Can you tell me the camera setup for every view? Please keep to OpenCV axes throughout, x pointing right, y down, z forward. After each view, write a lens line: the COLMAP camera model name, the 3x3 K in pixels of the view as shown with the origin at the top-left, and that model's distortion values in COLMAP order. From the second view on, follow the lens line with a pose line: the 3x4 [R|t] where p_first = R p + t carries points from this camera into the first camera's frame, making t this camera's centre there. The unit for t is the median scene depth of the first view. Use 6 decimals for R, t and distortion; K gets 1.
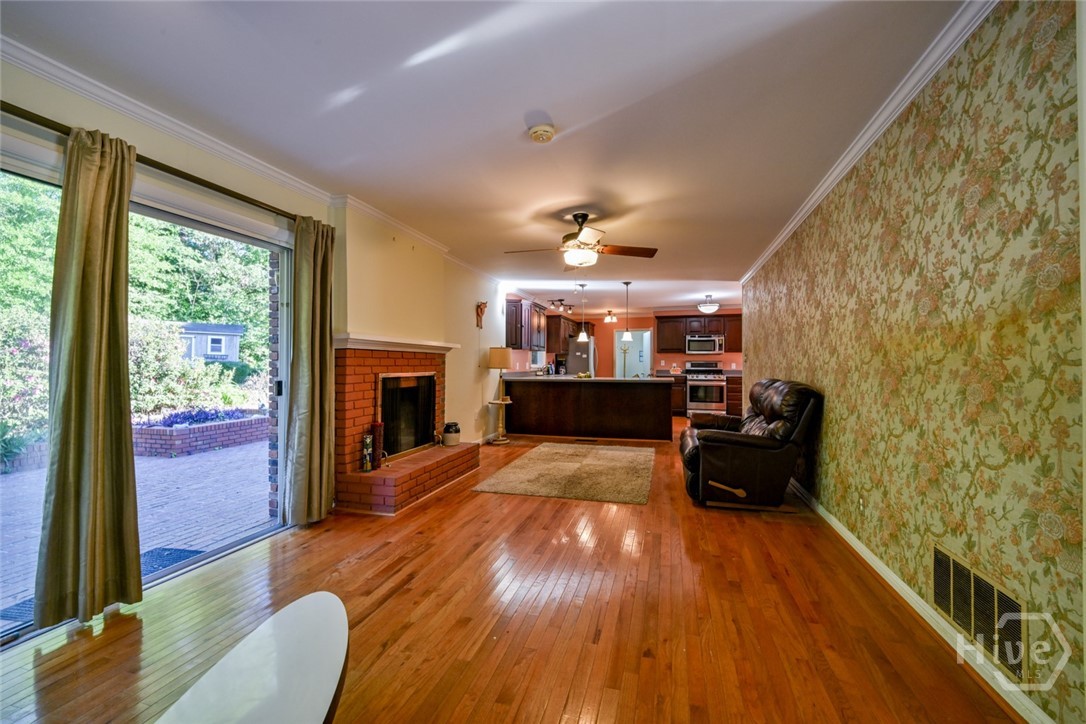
lens RADIAL K [[450.6, 0, 536.3], [0, 450.6, 355.5], [0, 0, 1]] dist [-0.002589, -0.005269]
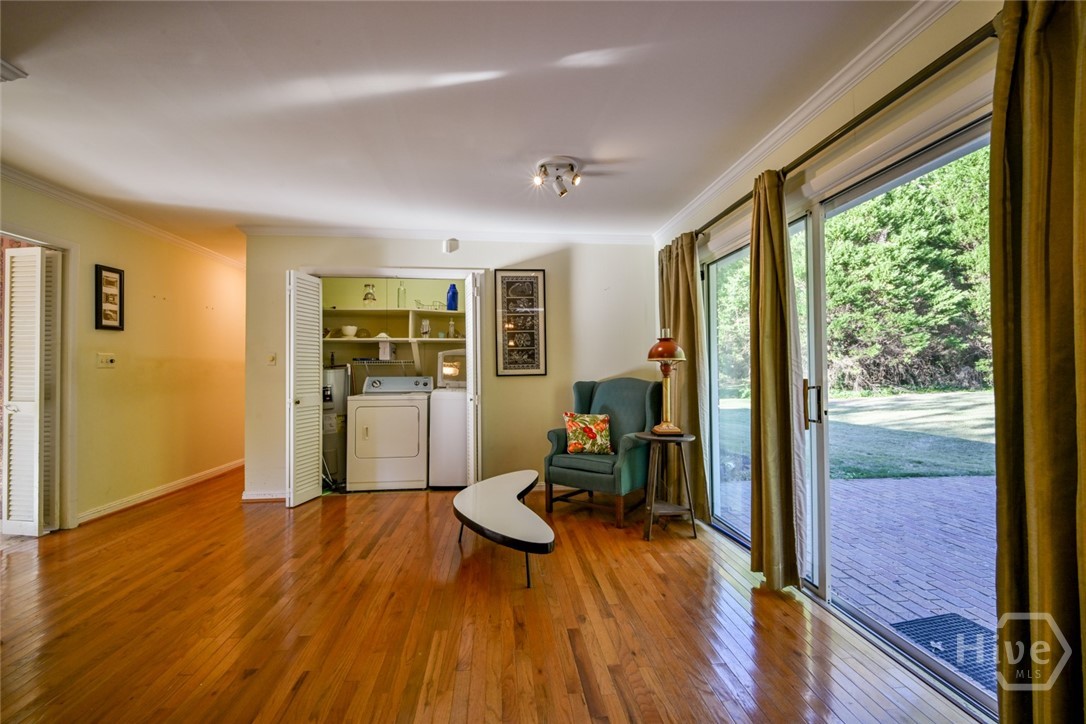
lens RADIAL K [[450.6, 0, 549.4], [0, 450.6, 359.2], [0, 0, 1]] dist [-0.002589, -0.005269]
pose [[-0.918205, -0.003329, -0.396091, 0.007847], [0.013235, 0.999148, -0.039078, 0.007667], [0.395883, -0.041124, -0.917379, 0.433293]]
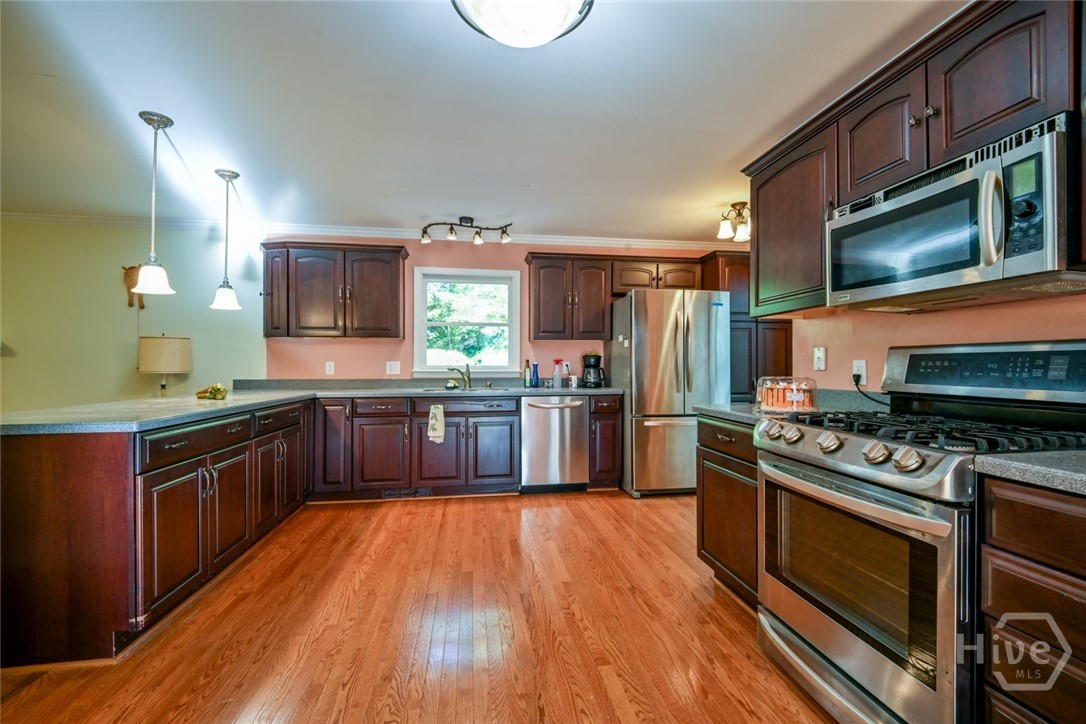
lens RADIAL K [[450.6, 0, 547.2], [0, 450.6, 362.4], [0, 0, 1]] dist [-0.002589, -0.005269]
pose [[0.437283, -0.003576, -0.899317, 0.500276], [0.018287, 0.999821, 0.004916, 0.016285], [0.899138, -0.018596, 0.437270, 0.903711]]
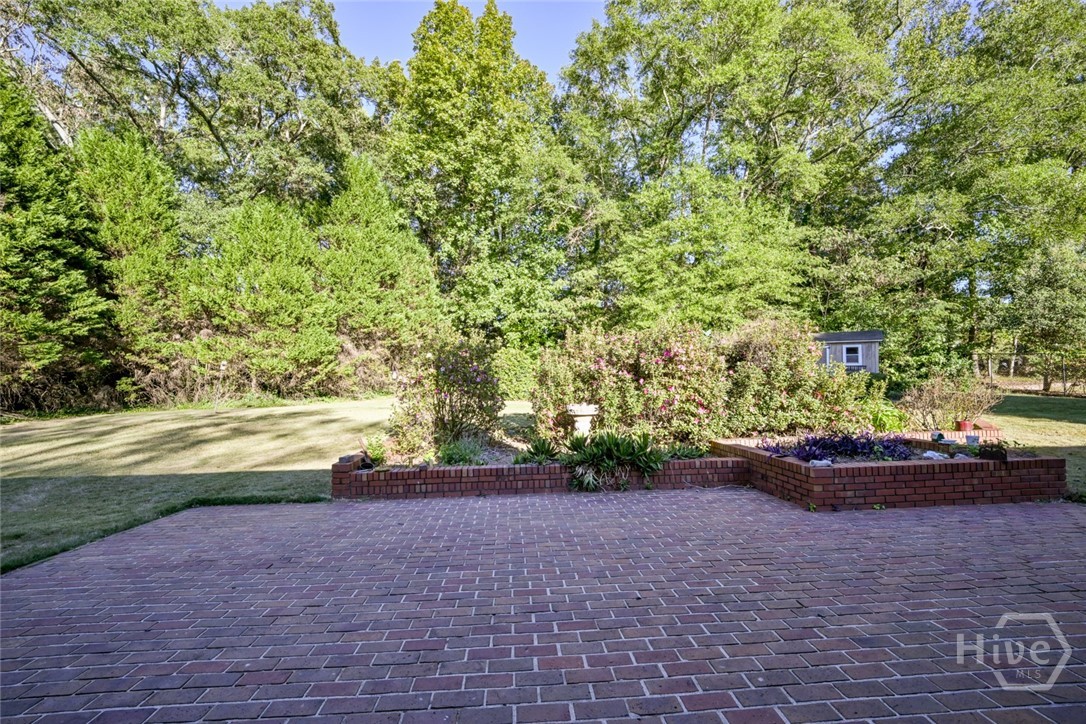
lens RADIAL K [[450.6, 0, 552.4], [0, 450.6, 362.5], [0, 0, 1]] dist [-0.002589, -0.005269]
pose [[0.361178, -0.047402, -0.931291, -0.252065], [0.030938, 0.998766, -0.038837, 0.019732], [0.931983, -0.014785, 0.362199, 0.319886]]
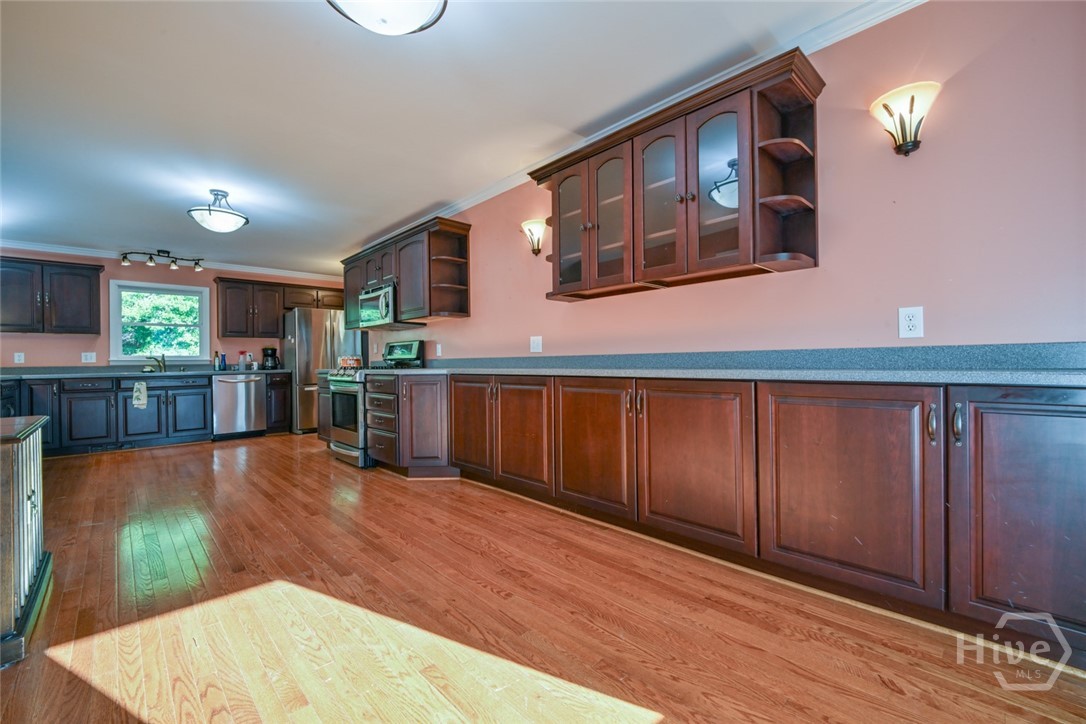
lens RADIAL K [[450.6, 0, 543.6], [0, 450.6, 360.7], [0, 0, 1]] dist [-0.002589, -0.005269]
pose [[0.869882, -0.013212, -0.493084, 0.842402], [0.024459, 0.999567, 0.016367, 0.031522], [0.492654, -0.026298, 0.869828, 0.738177]]
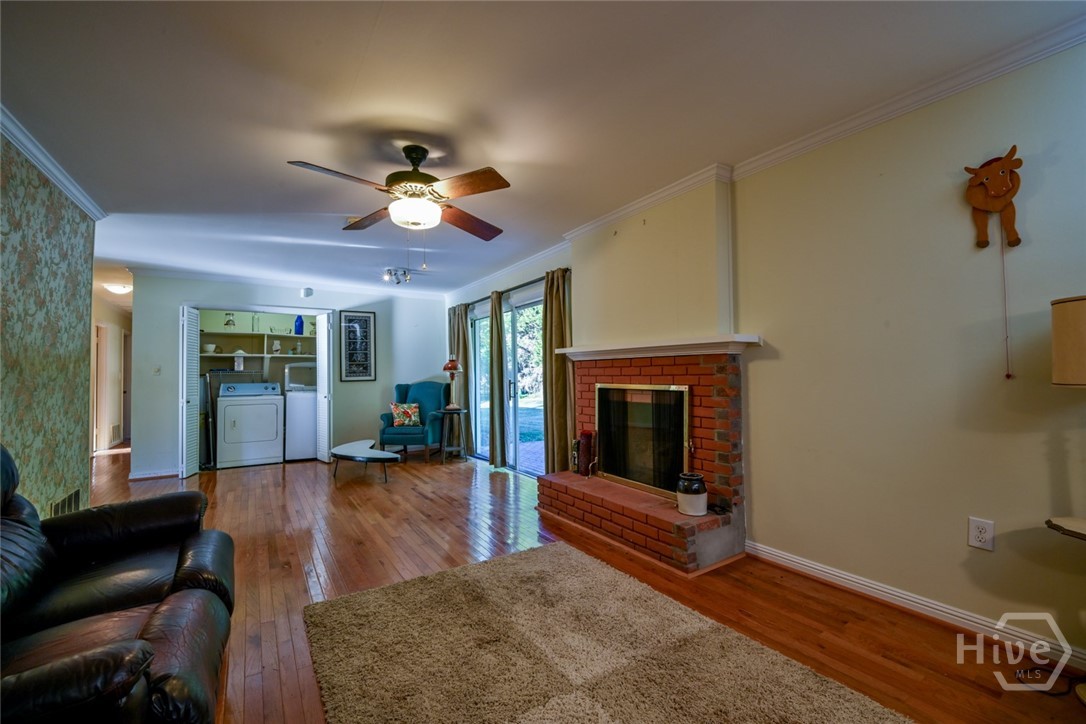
lens RADIAL K [[450.6, 0, 547.4], [0, 450.6, 364.4], [0, 0, 1]] dist [-0.002589, -0.005269]
pose [[-0.644630, -0.008910, -0.764442, 0.209598], [0.027063, 0.999039, -0.034465, 0.012739], [0.764015, -0.042905, -0.643770, 0.690819]]
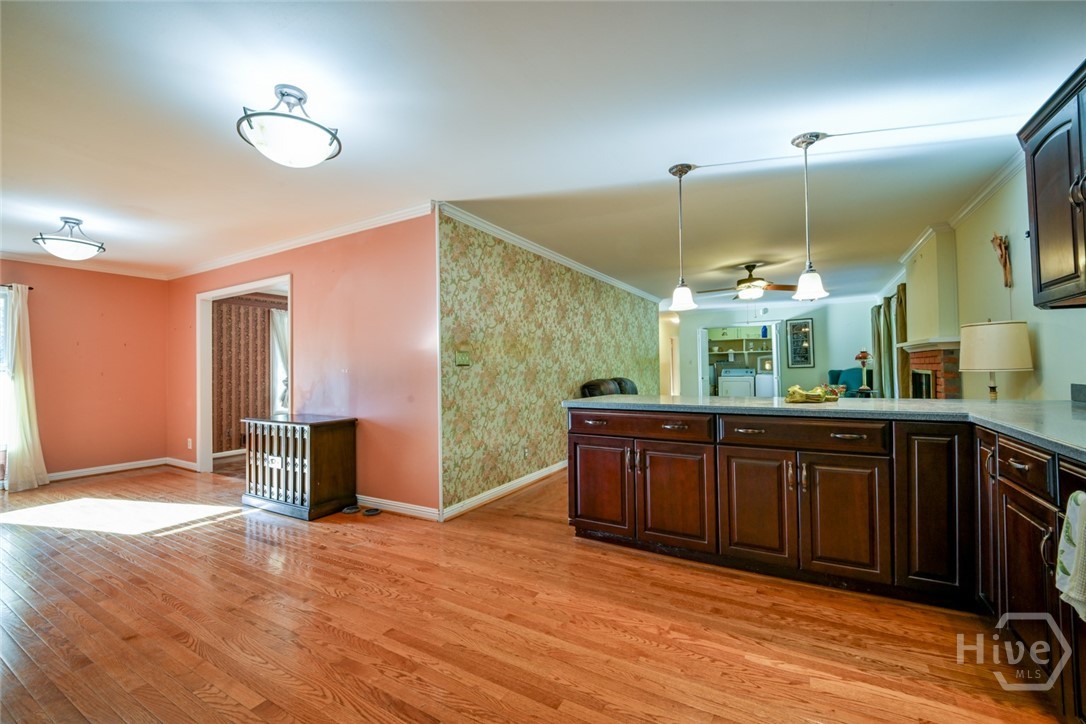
lens RADIAL K [[450.6, 0, 541.4], [0, 450.6, 360.4], [0, 0, 1]] dist [-0.002589, -0.005269]
pose [[-0.971541, 0.021027, 0.235937, 0.187747], [0.012169, 0.999167, -0.038939, 0.022863], [-0.236559, -0.034959, -0.970988, 1.153712]]
